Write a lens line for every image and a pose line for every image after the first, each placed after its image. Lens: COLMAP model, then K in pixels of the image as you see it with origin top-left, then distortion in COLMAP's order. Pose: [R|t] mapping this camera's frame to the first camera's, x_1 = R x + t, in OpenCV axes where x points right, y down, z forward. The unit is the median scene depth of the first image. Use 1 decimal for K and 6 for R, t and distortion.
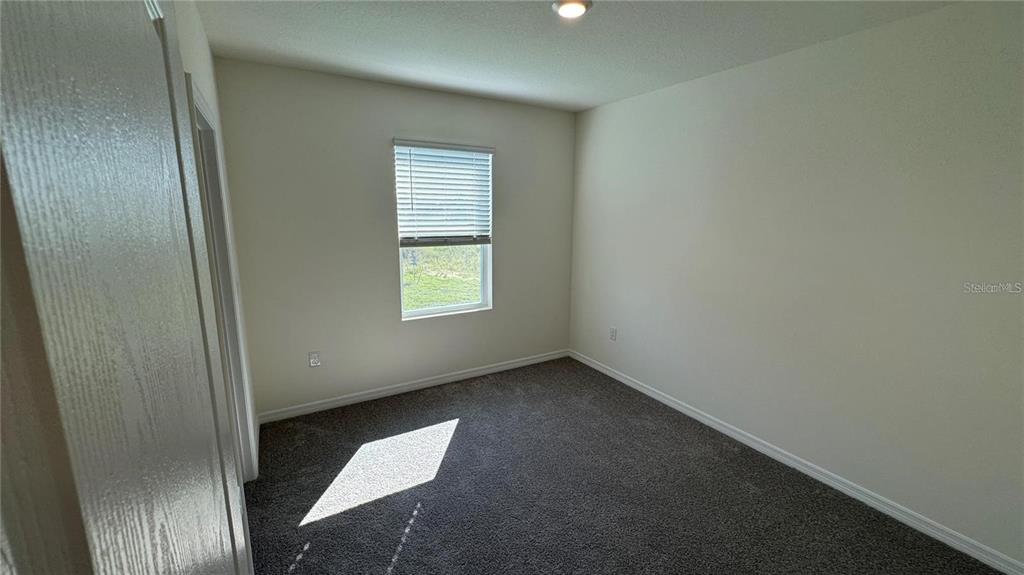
lens RADIAL K [[410.9, 0, 515.9], [0, 410.9, 282.3], [0, 0, 1]] dist [-0.002046, 0.000004]
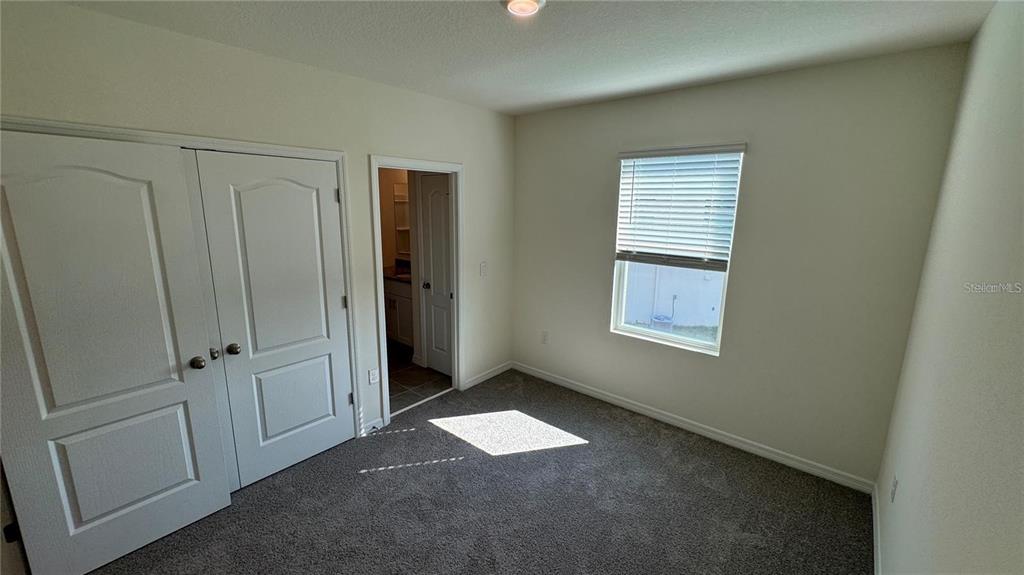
lens RADIAL K [[410.9, 0, 520.3], [0, 410.9, 287.2], [0, 0, 1]] dist [-0.002046, 0.000004]
pose [[0.326362, 0.183343, -0.927293, 0.576679], [-0.185442, 0.974364, 0.127383, -0.102328], [0.926876, 0.130386, 0.351995, 0.426765]]
